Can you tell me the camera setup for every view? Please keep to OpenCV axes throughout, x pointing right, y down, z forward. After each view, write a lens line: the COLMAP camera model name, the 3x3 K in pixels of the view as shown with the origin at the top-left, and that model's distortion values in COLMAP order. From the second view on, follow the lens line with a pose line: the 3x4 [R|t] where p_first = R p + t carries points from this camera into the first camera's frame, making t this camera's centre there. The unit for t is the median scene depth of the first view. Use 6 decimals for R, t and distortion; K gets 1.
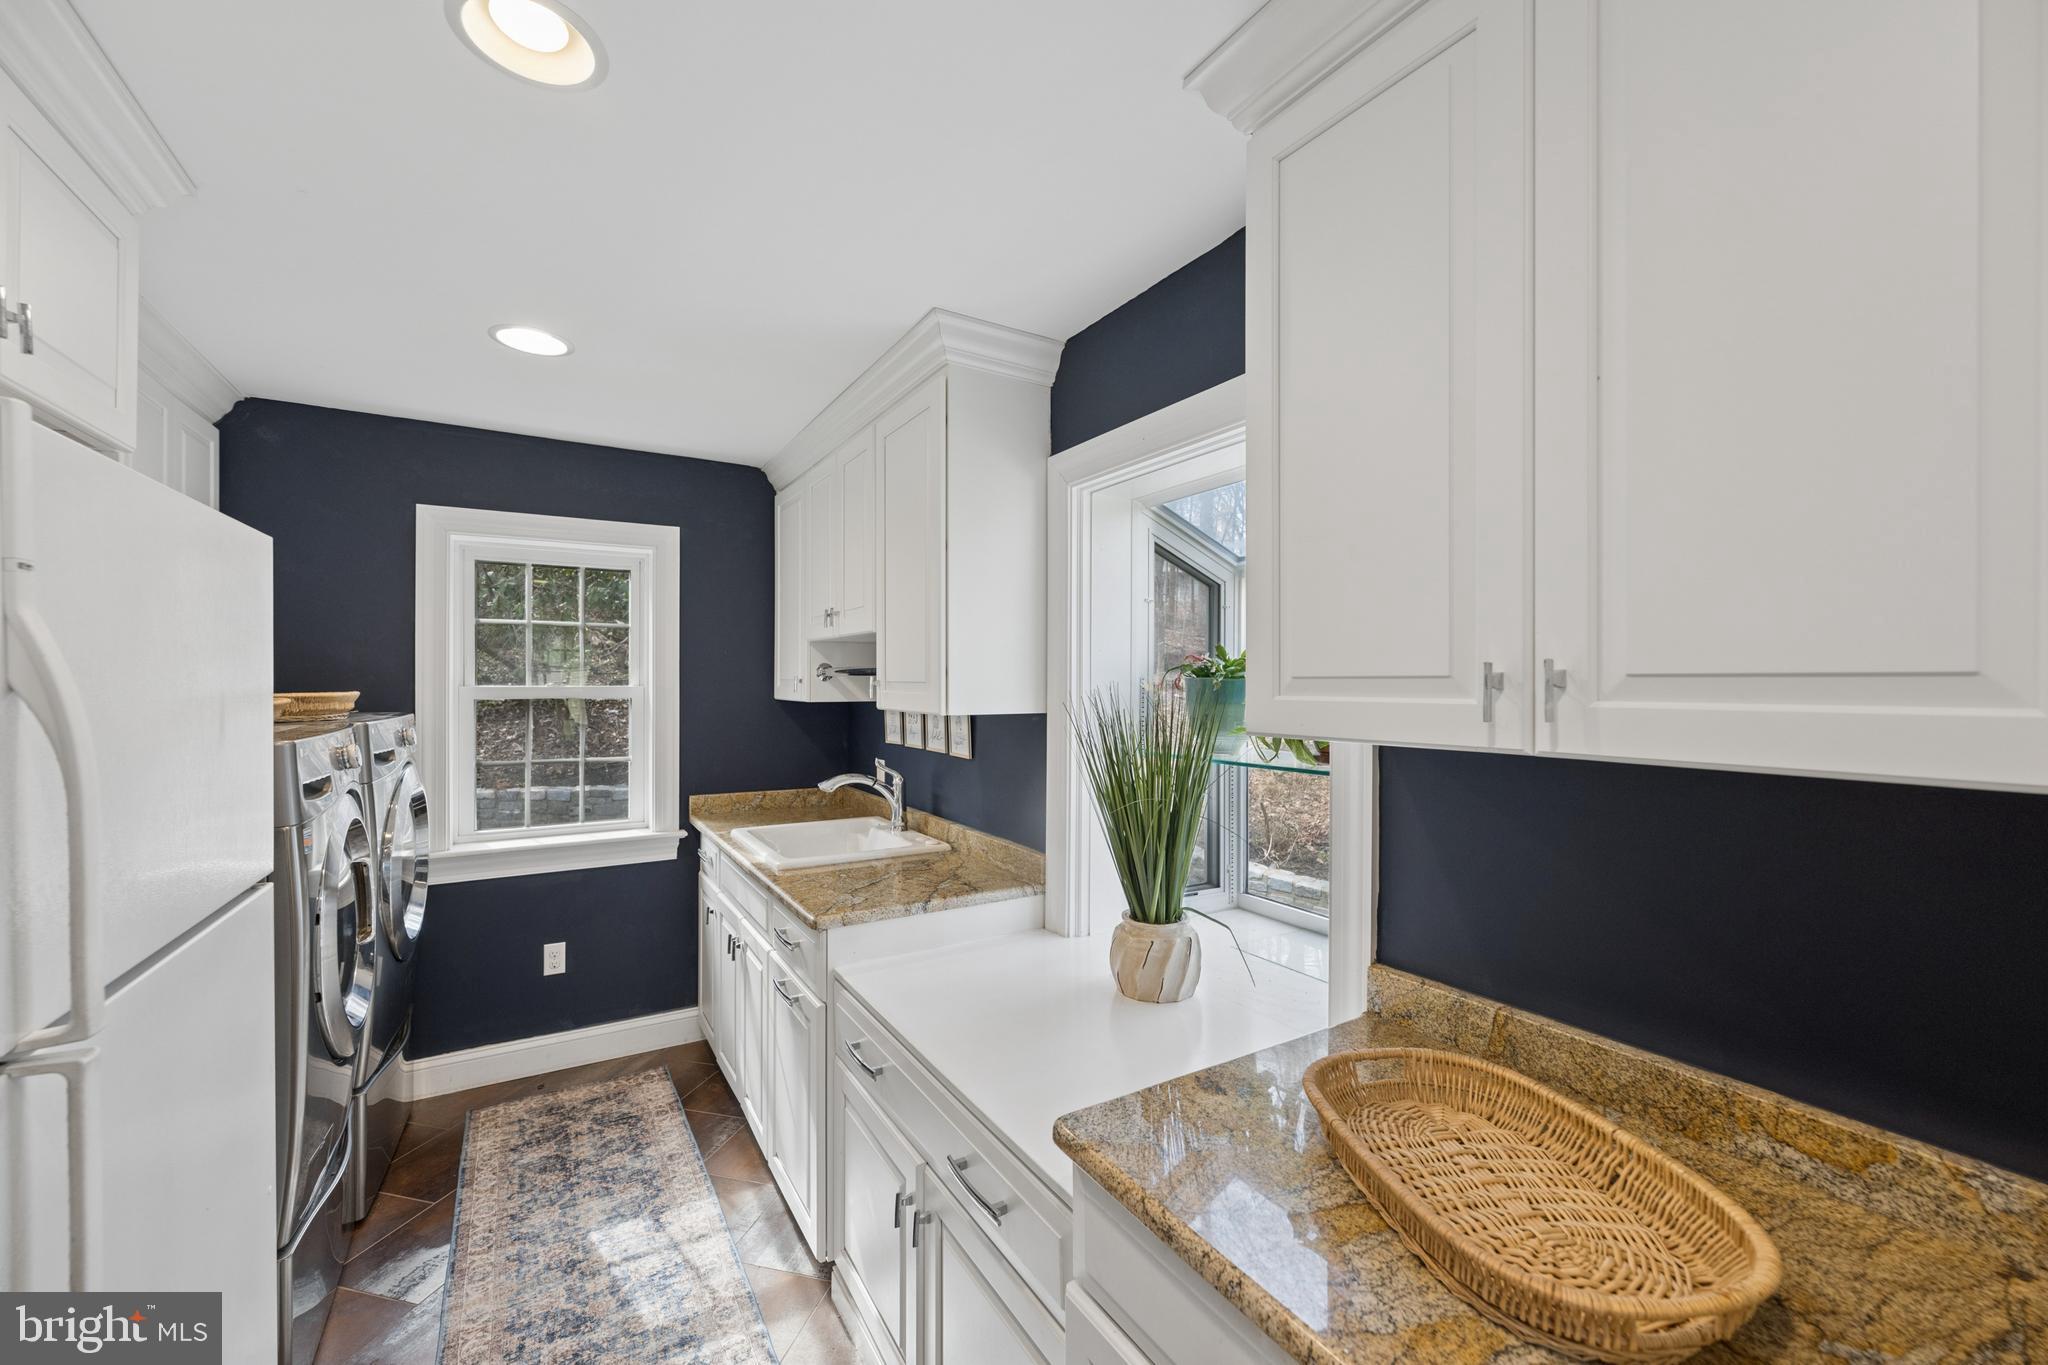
lens RADIAL K [[807.3, 0, 1024.1], [0, 807.3, 687.6], [0, 0, 1]] dist [-0.002180, 0.000526]
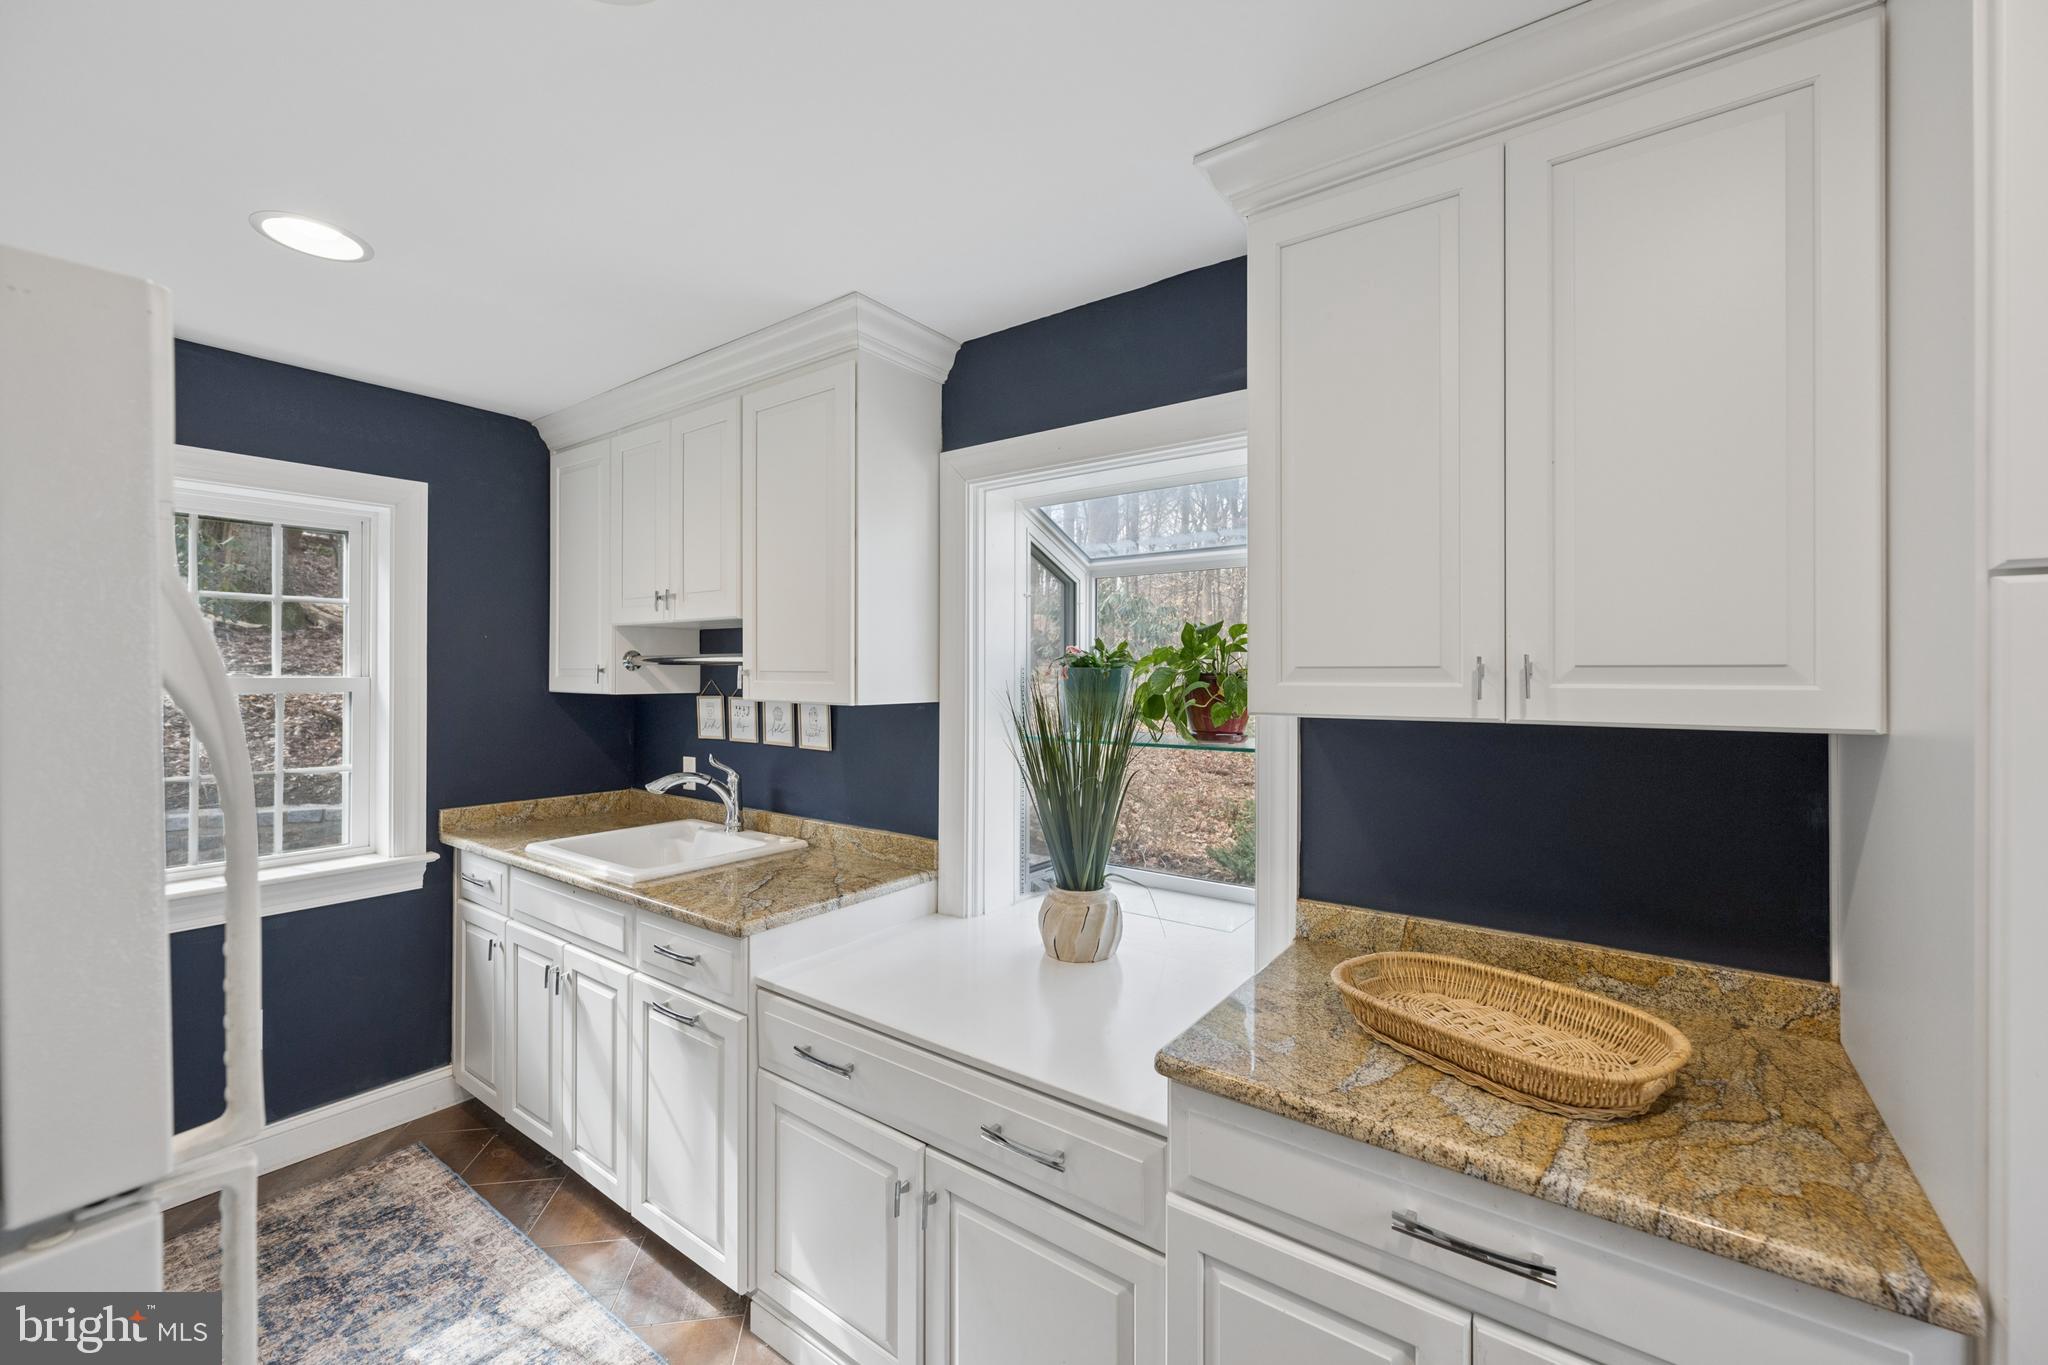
lens RADIAL K [[818.6, 0, 1021.6], [0, 818.6, 675.6], [0, 0, 1]] dist [-0.000030, -0.000140]
pose [[0.923917, -0.001094, 0.382592, -0.272430], [0.002483, 0.999992, -0.003138, 0.001433], [-0.382586, 0.003849, 0.923912, 0.000443]]
